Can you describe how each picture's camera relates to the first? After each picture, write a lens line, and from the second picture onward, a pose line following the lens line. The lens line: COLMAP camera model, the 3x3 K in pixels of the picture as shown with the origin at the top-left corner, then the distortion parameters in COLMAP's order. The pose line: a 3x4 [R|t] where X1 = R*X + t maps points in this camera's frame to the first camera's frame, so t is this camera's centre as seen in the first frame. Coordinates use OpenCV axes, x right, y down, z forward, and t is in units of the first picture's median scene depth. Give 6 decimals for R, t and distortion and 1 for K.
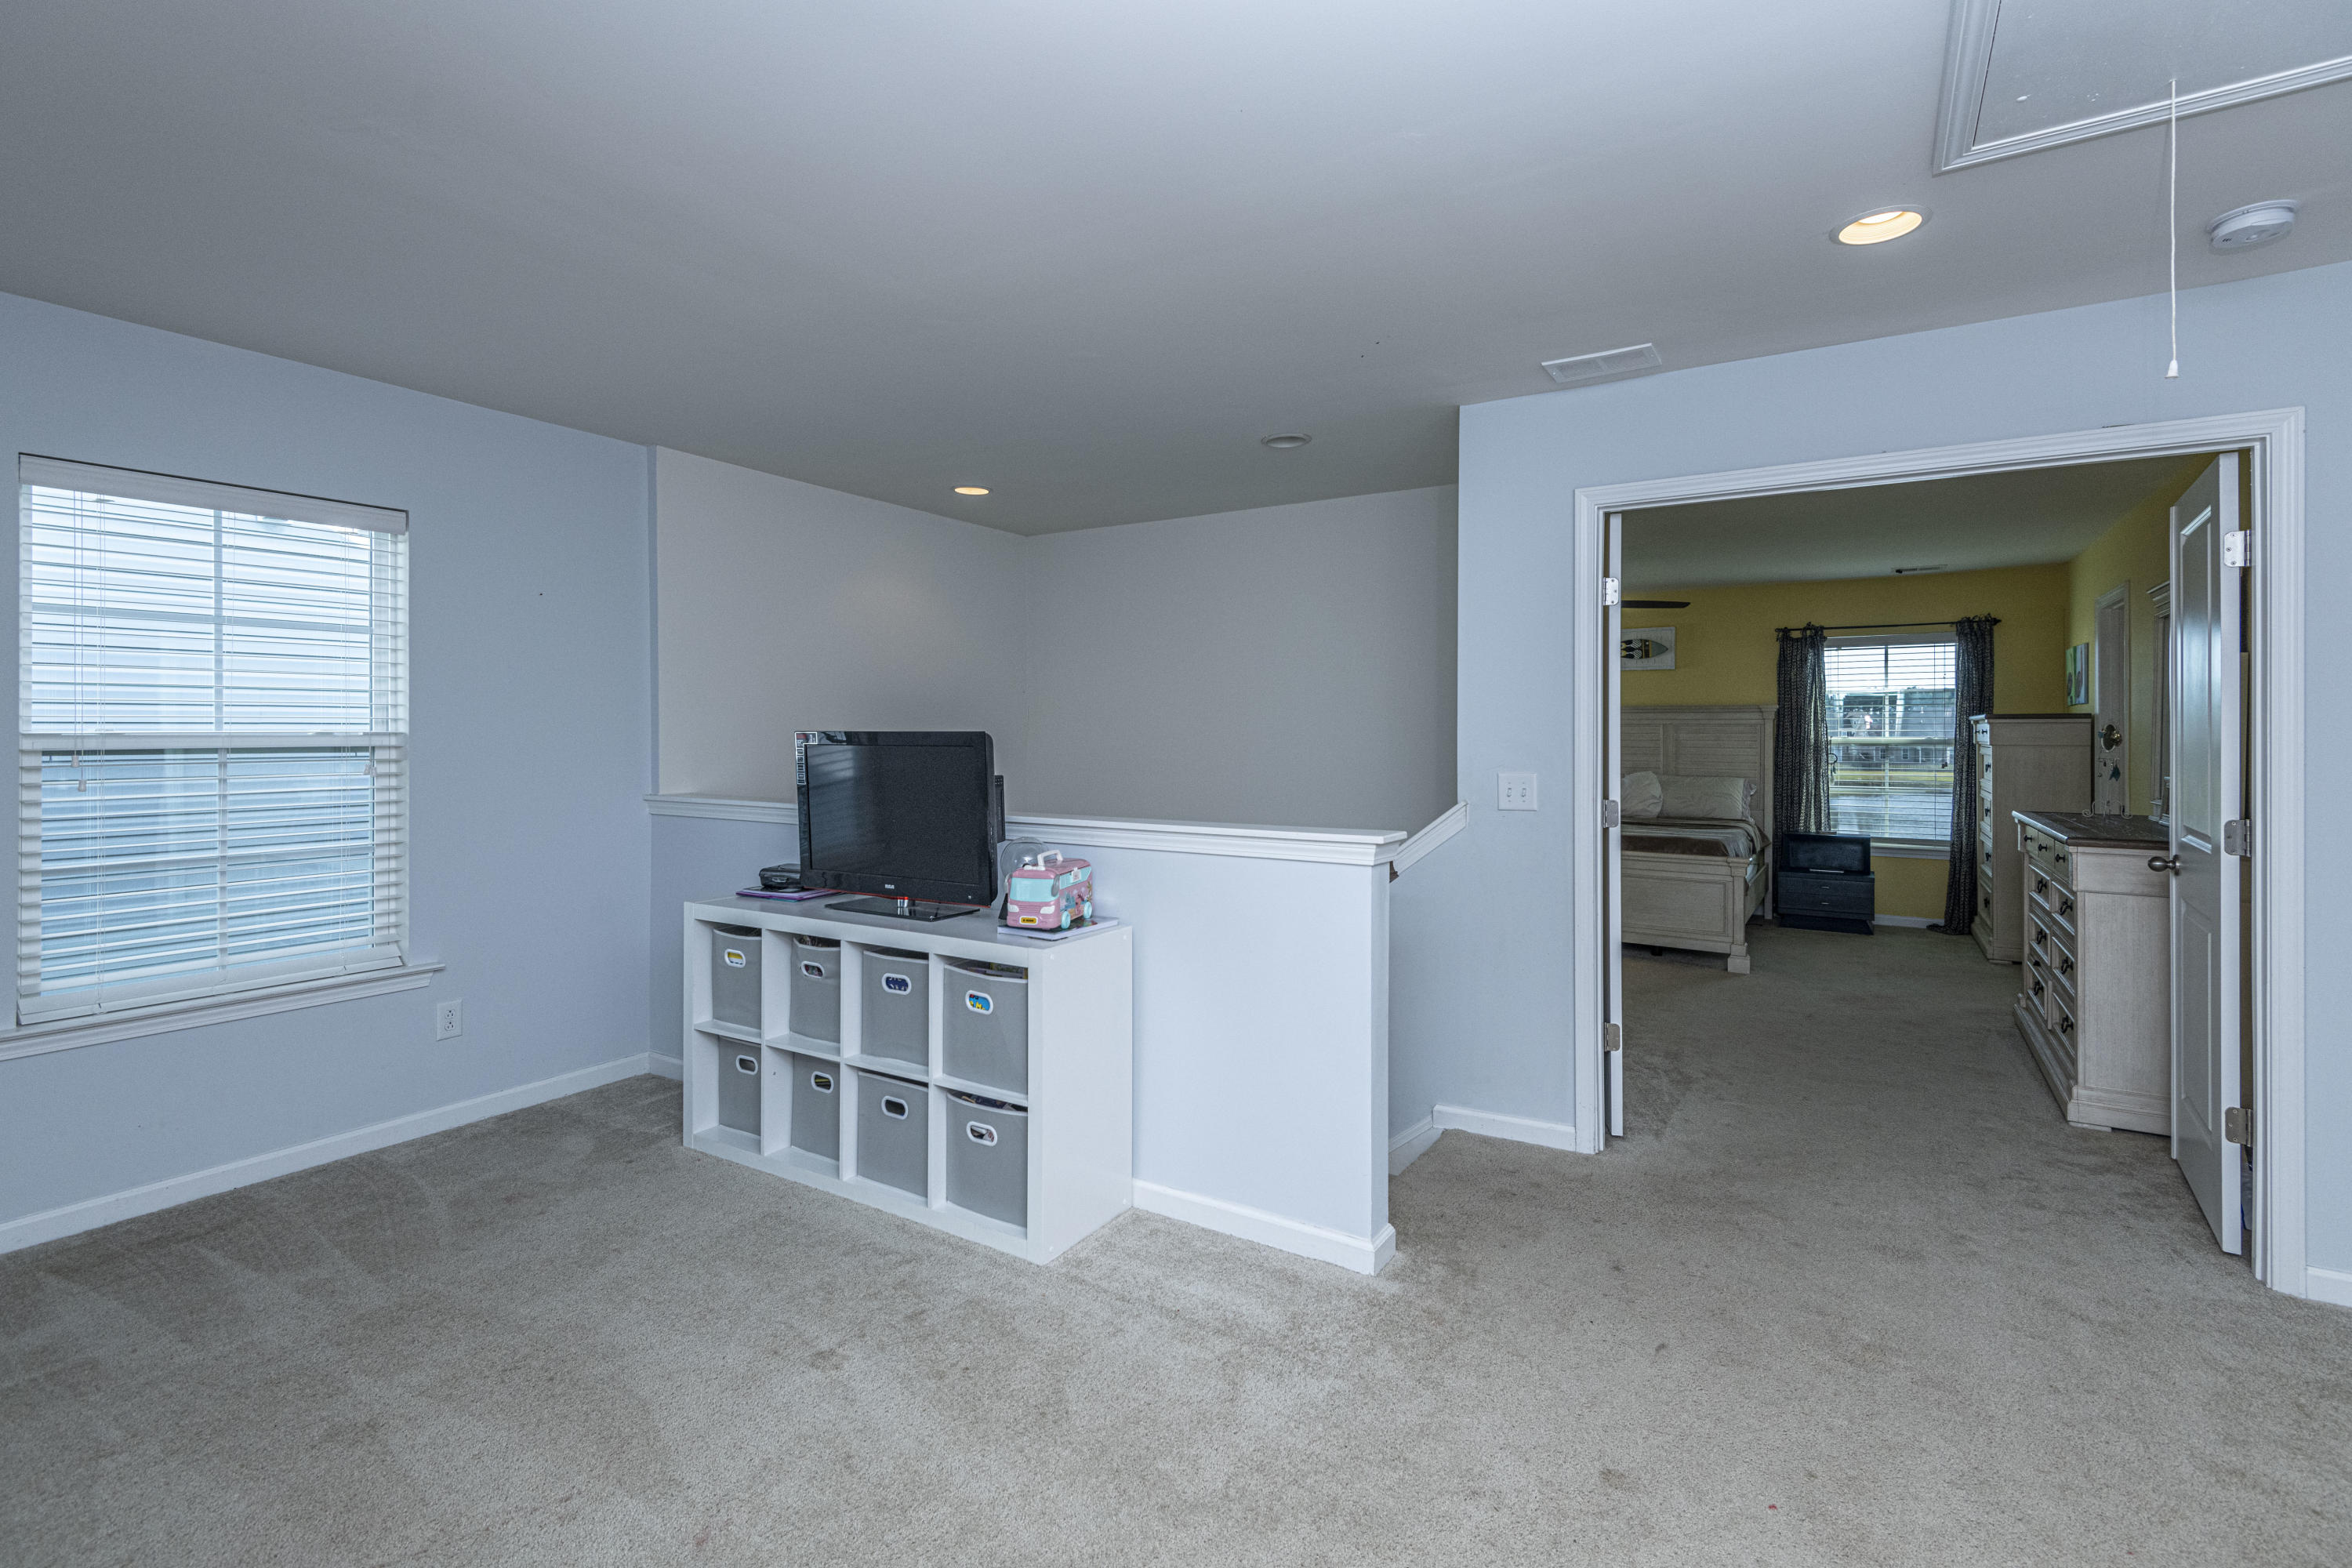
lens RADIAL K [[1087.7, 0, 1125.7], [0, 1087.7, 732.3], [0, 0, 1]] dist [-0.000469, -0.000330]
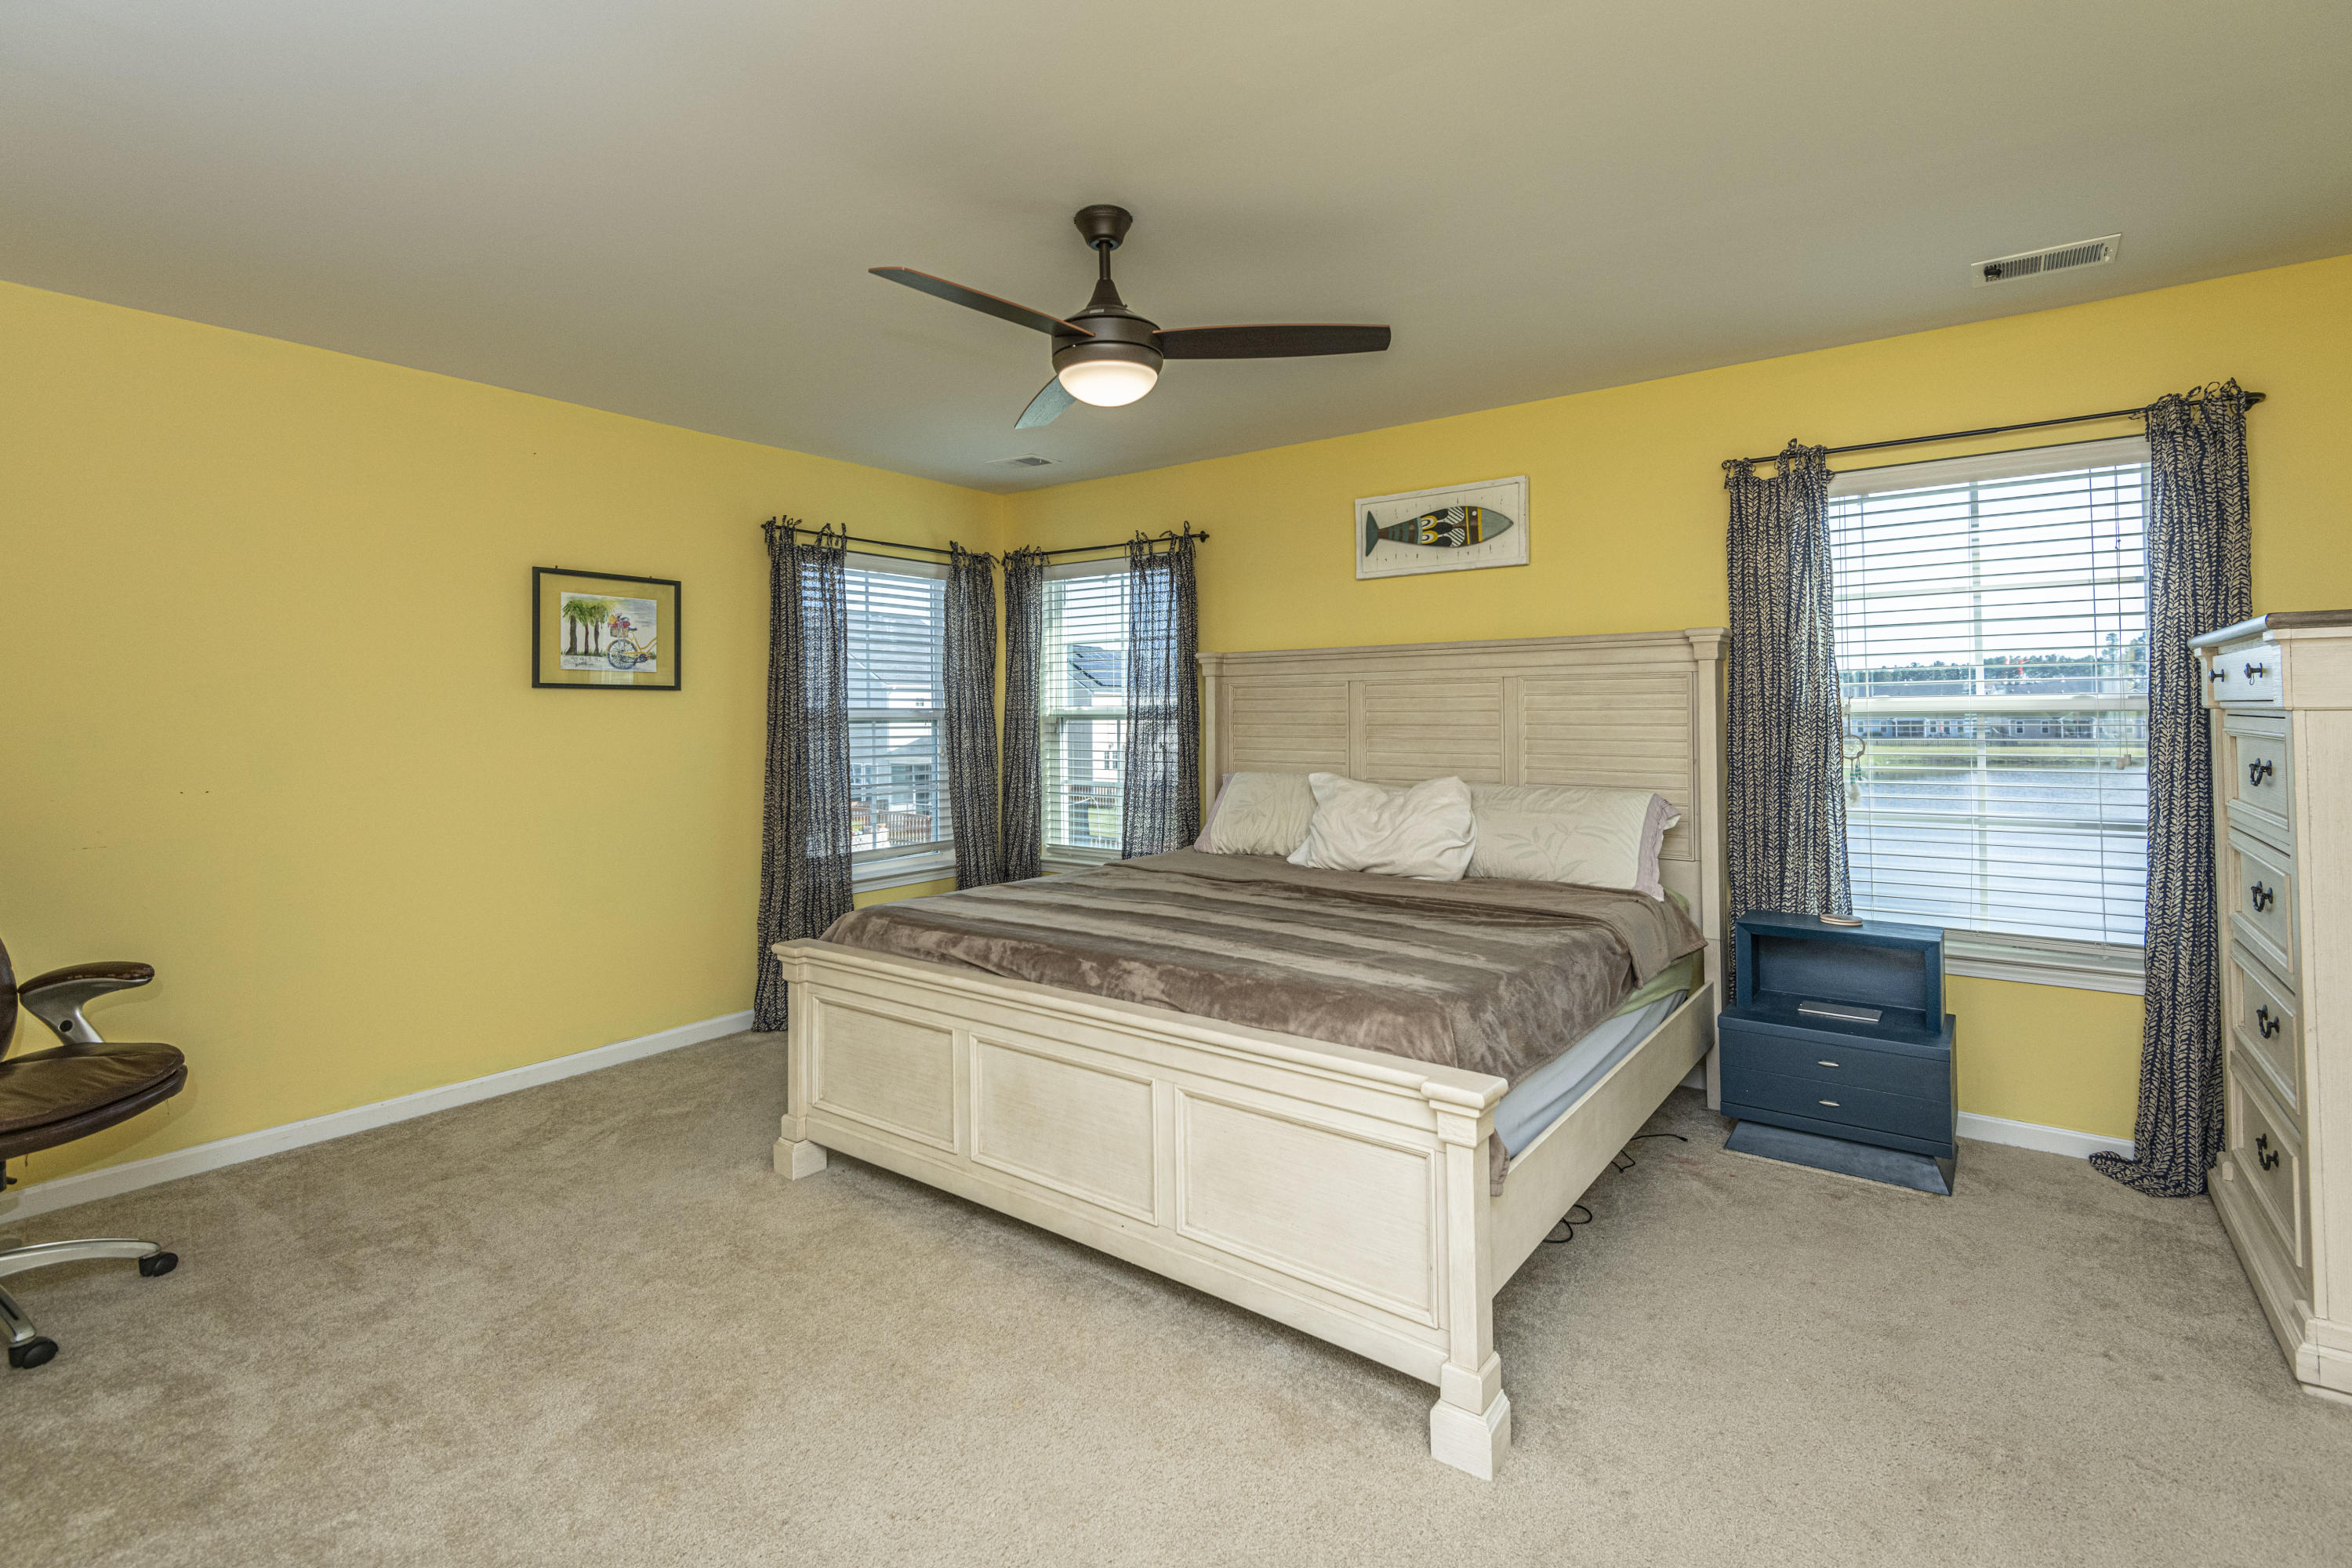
lens RADIAL K [[1087.7, 0, 1167.9], [0, 1087.7, 698.0], [0, 0, 1]] dist [-0.000469, -0.000330]
pose [[0.998439, -0.014444, -0.053950, 0.400486], [0.013677, 0.999801, -0.014555, 0.007261], [0.054150, 0.013794, 0.998438, 0.549701]]
